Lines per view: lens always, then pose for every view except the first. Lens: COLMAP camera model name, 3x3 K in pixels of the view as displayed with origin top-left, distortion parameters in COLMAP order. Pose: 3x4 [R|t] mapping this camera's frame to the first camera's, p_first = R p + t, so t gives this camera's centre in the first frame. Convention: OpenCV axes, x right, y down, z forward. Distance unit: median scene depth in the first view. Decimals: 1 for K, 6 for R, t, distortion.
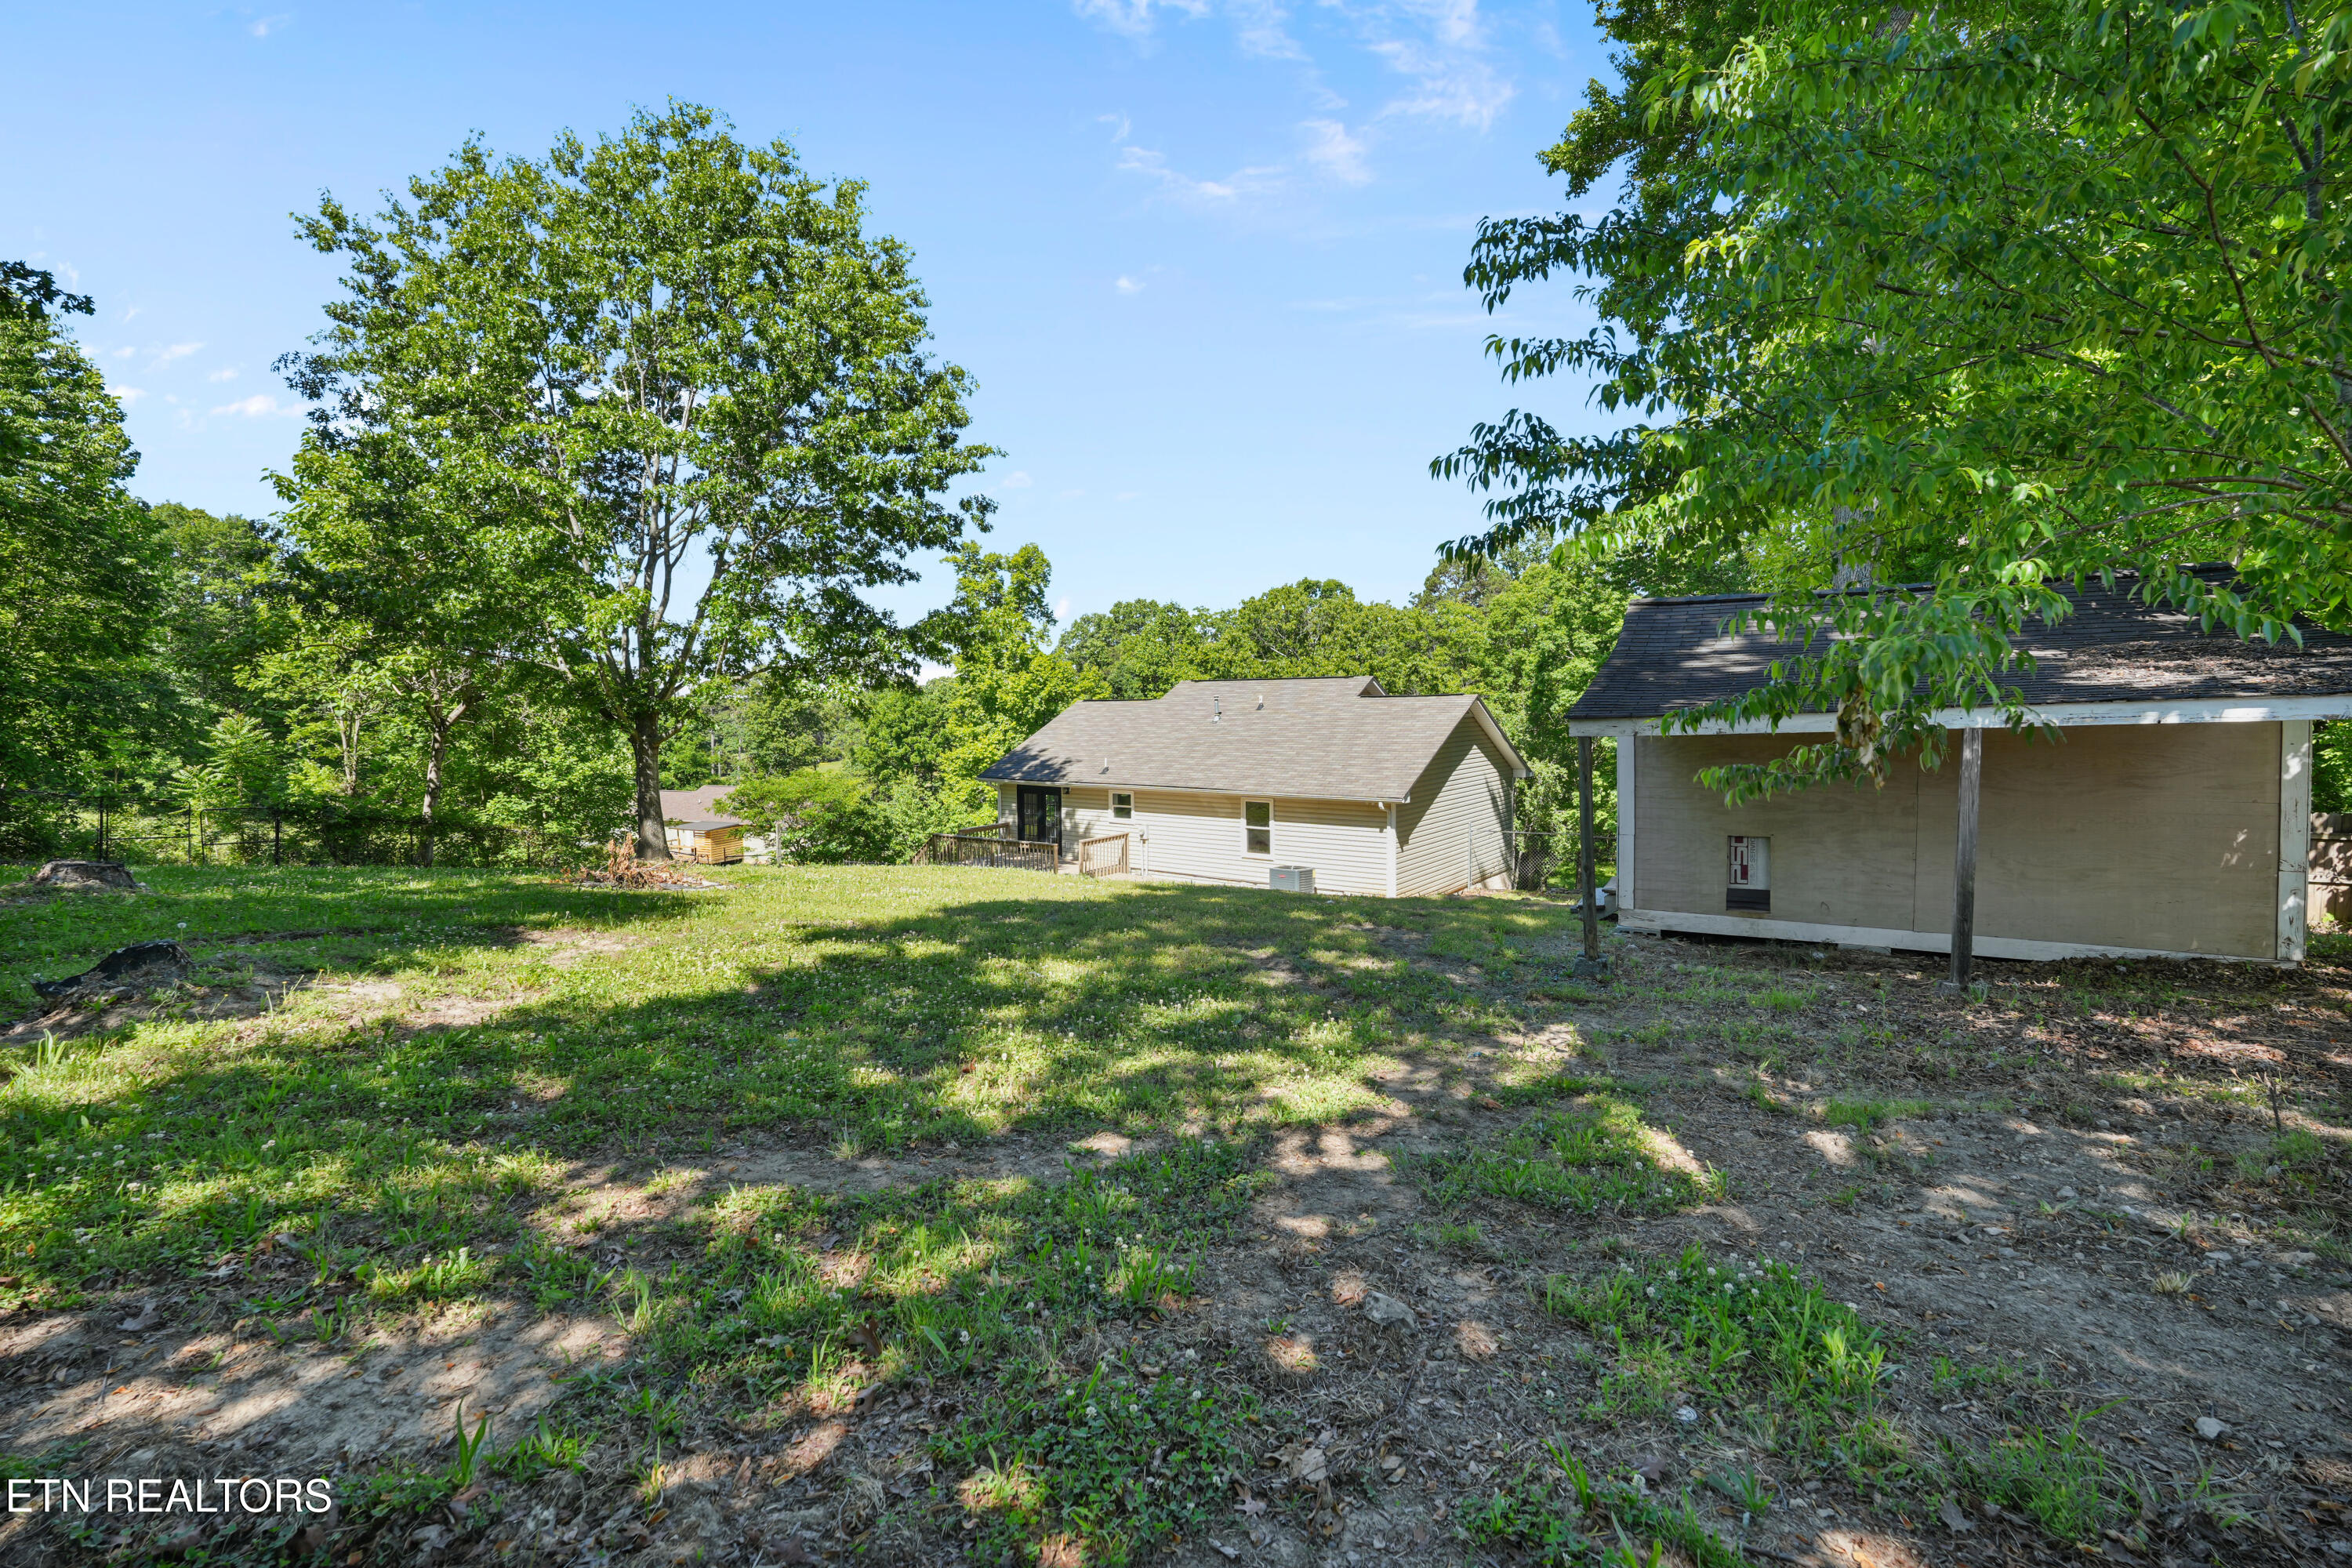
lens RADIAL K [[1035.5, 0, 1176.0], [0, 1035.5, 784.0], [0, 0, 1]] dist [-0.017195, 0.009597]
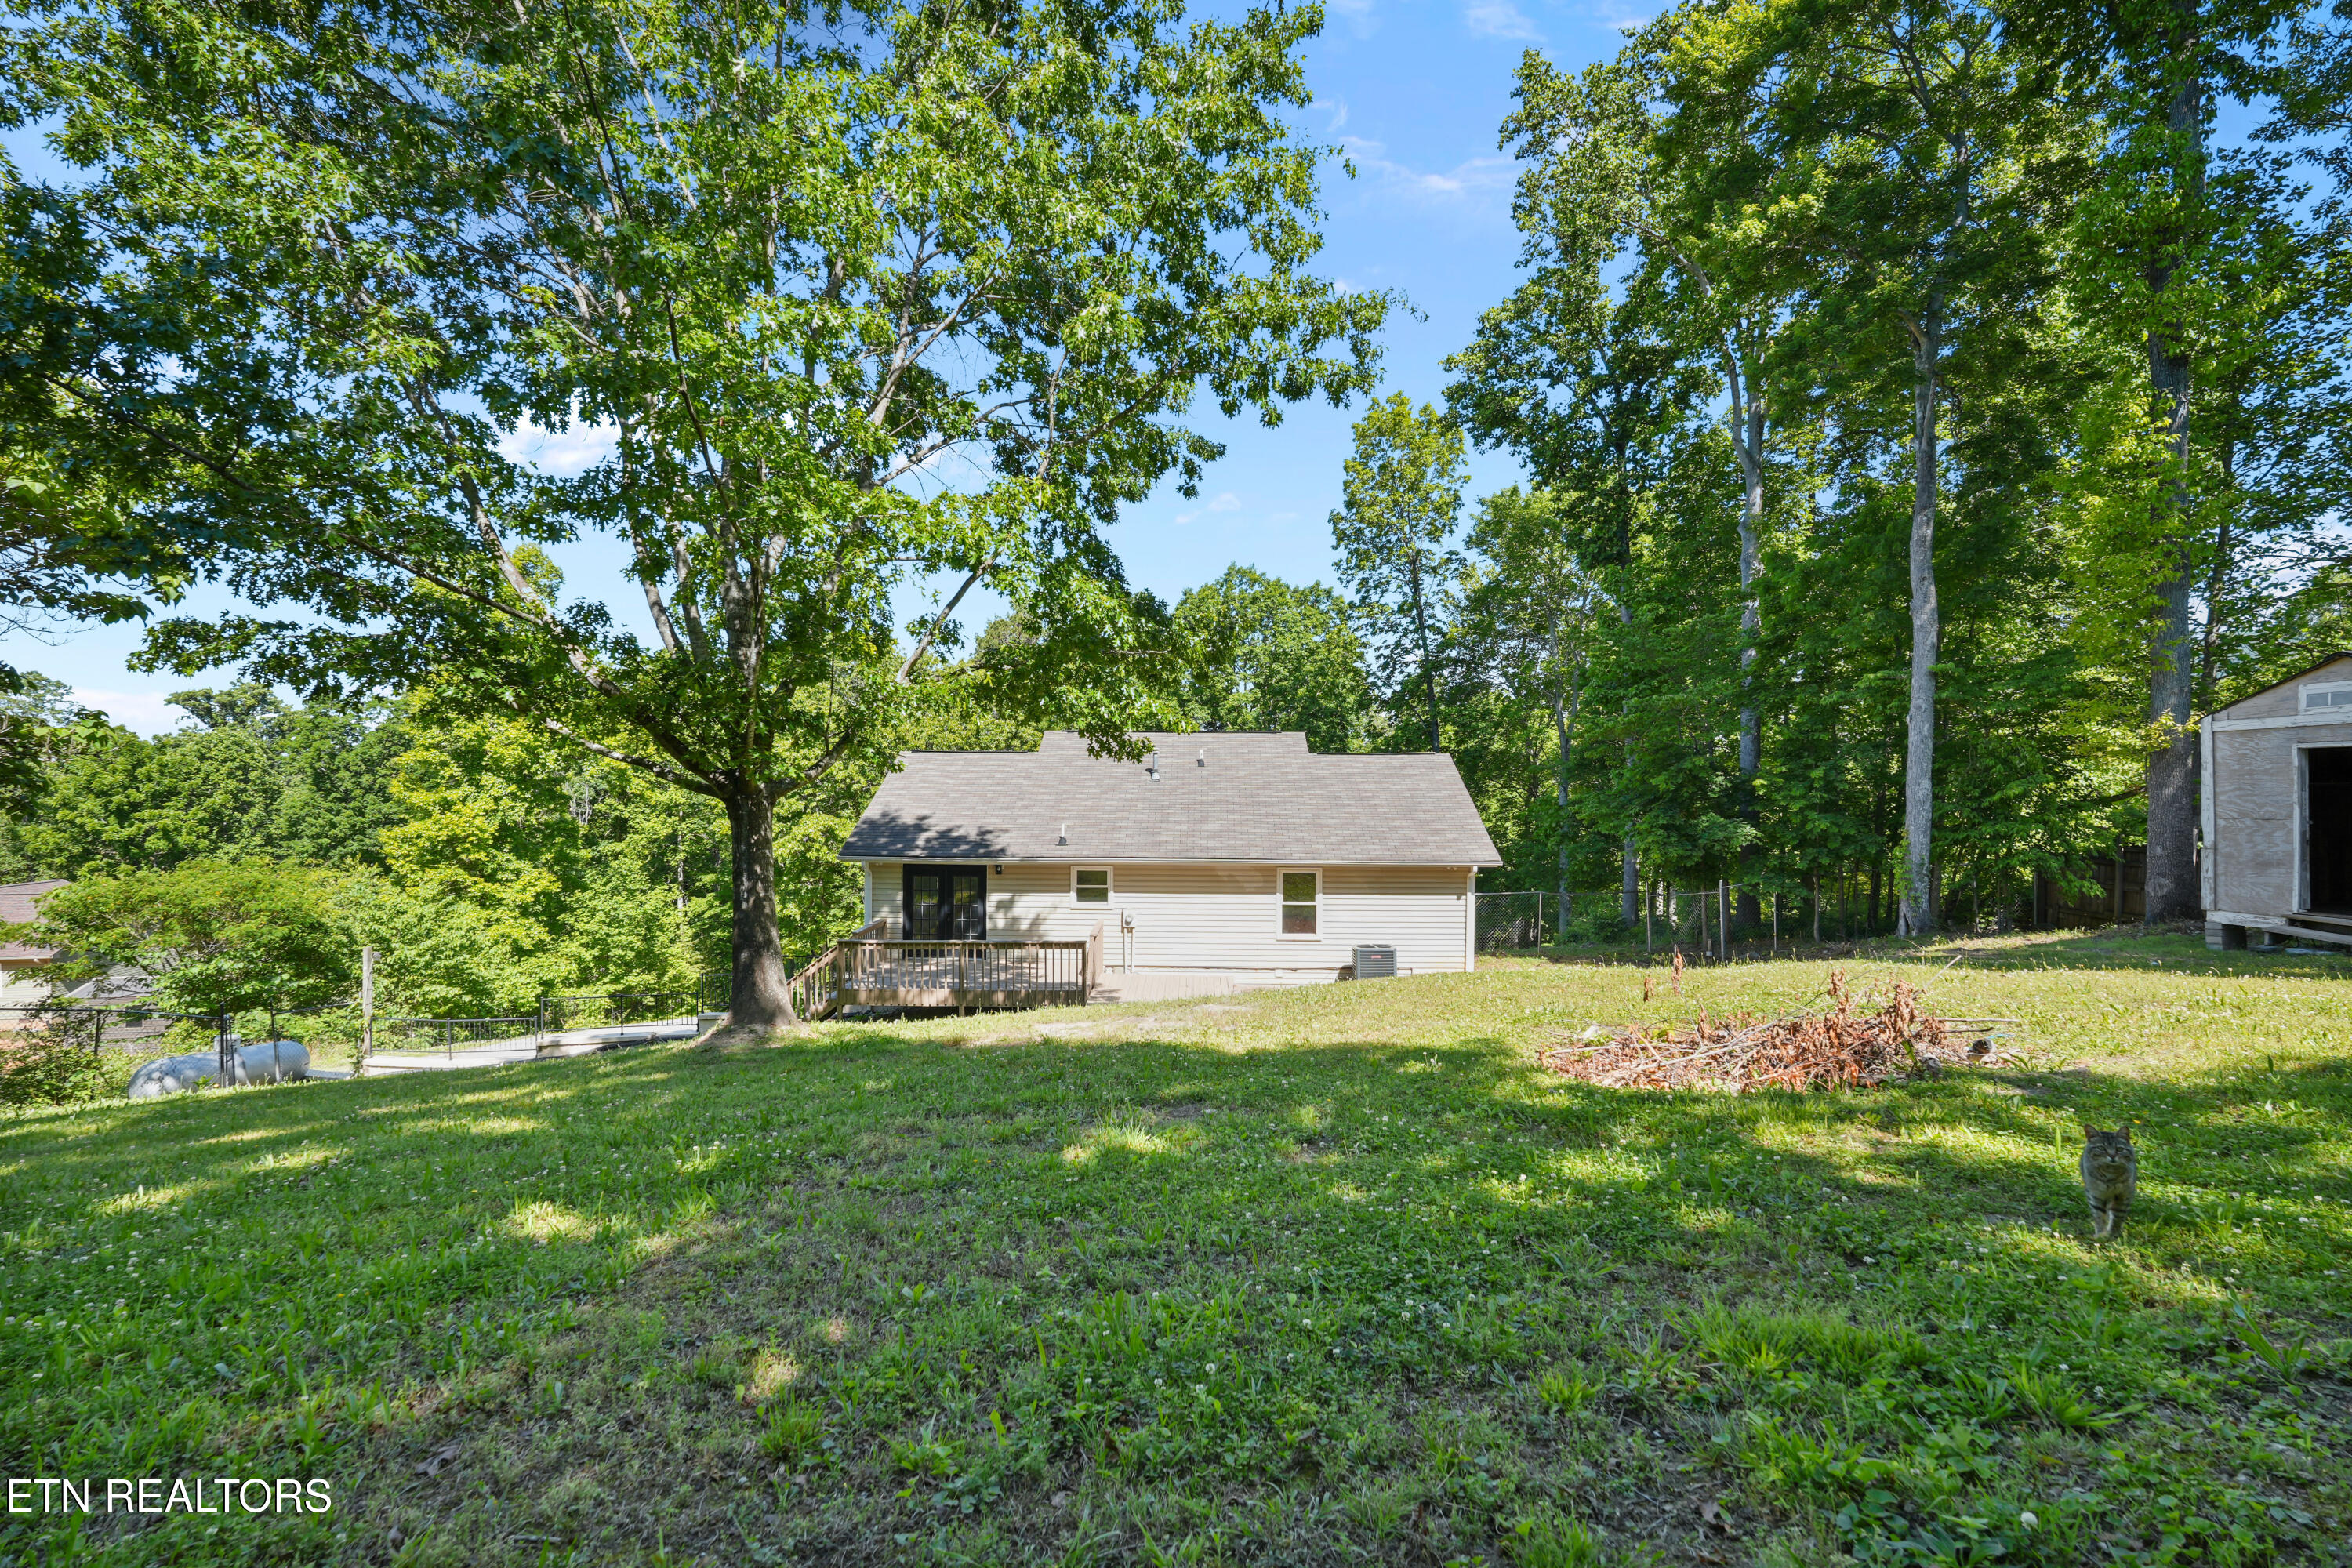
lens RADIAL K [[1031.3, 0, 1178.5], [0, 1031.3, 772.6], [0, 0, 1]] dist [-0.020704, 0.009933]
pose [[0.808291, 0.003696, 0.588772, -0.203736], [0.039629, 0.997371, -0.060665, -0.006932], [-0.587448, 0.072367, 0.806019, 0.153947]]
